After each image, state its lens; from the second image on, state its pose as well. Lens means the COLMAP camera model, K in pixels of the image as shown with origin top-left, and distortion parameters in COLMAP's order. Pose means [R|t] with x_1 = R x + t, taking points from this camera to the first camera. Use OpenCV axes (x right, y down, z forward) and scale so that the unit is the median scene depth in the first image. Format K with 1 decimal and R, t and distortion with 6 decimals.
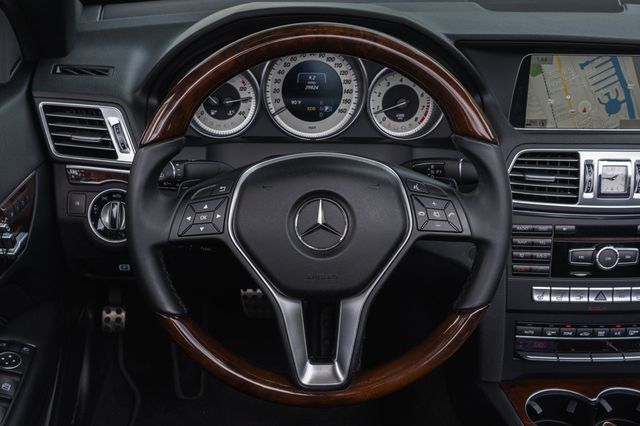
lens RADIAL K [[801.2, 0, 318.9], [0, 801.2, 215.0], [0, 0, 1]] dist [0.010015, 0.000000]
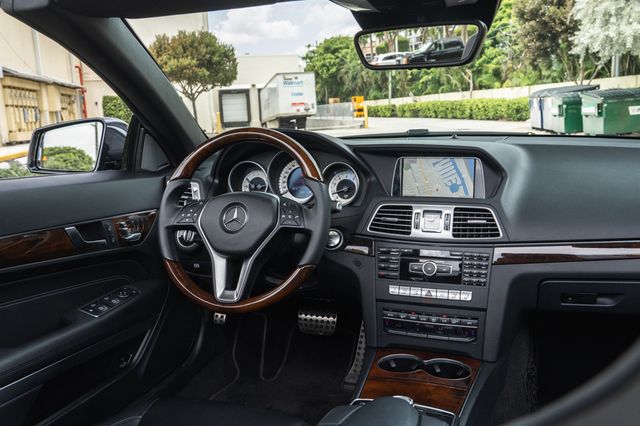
lens RADIAL K [[580.9, 0, 325.5], [0, 580.9, 216.5], [0, 0, 1]] dist [0.066239, 0.000000]
pose [[0.922703, 0.021473, -0.384913, 0.618735], [-0.120572, 0.964432, -0.235231, 0.257730], [0.366172, 0.263458, 0.892473, -0.193025]]
